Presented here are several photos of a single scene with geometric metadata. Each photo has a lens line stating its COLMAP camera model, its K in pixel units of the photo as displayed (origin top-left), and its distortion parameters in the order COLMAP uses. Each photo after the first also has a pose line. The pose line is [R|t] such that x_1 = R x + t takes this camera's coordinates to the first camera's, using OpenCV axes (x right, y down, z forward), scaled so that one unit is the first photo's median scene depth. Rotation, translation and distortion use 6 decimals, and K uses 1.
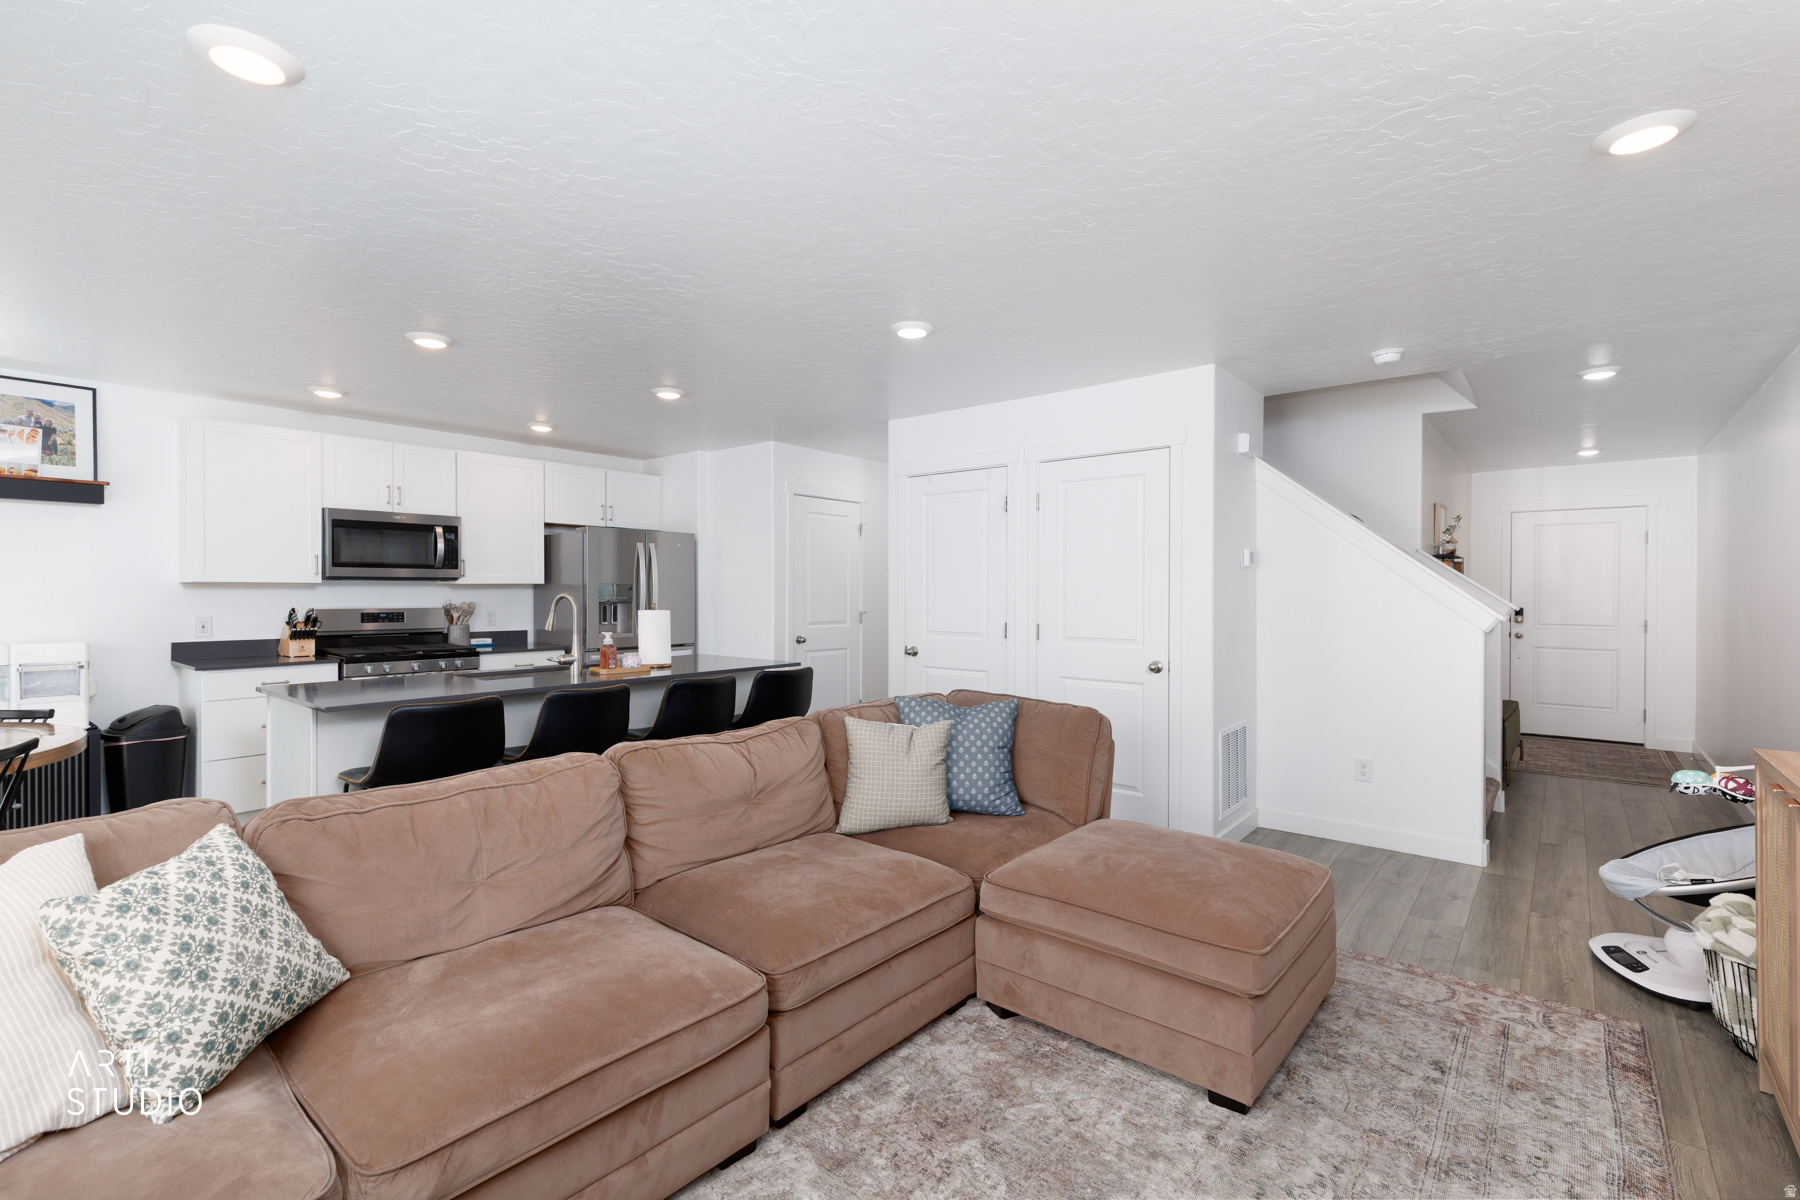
lens RADIAL K [[811.8, 0, 913.7], [0, 811.8, 602.3], [0, 0, 1]] dist [0.010489, -0.002504]
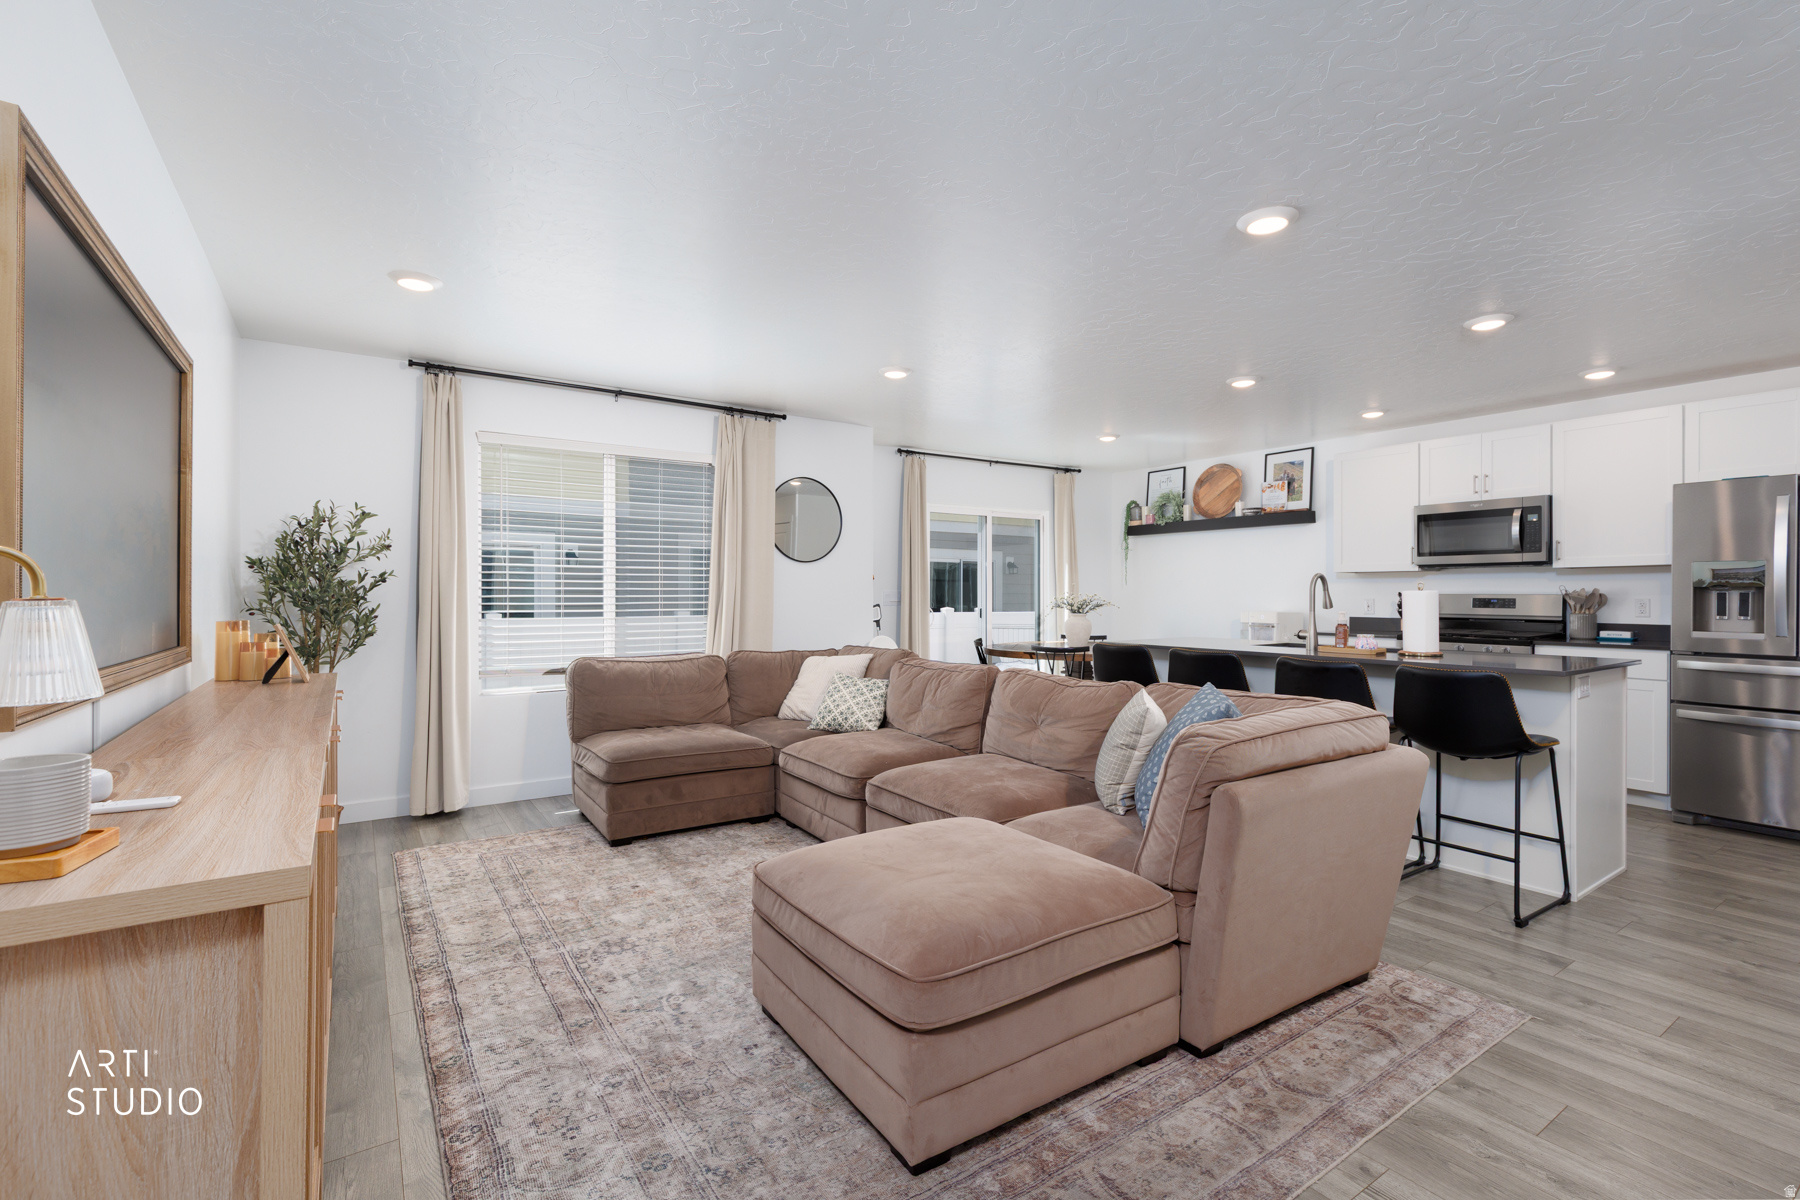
lens RADIAL K [[811.8, 0, 913.7], [0, 811.8, 592.5], [0, 0, 1]] dist [0.010489, -0.002504]
pose [[-0.280832, -0.004067, -0.959748, 0.585265], [-0.014356, 0.999897, -0.000036, 0.017284], [0.959650, 0.013768, -0.280862, 0.636404]]
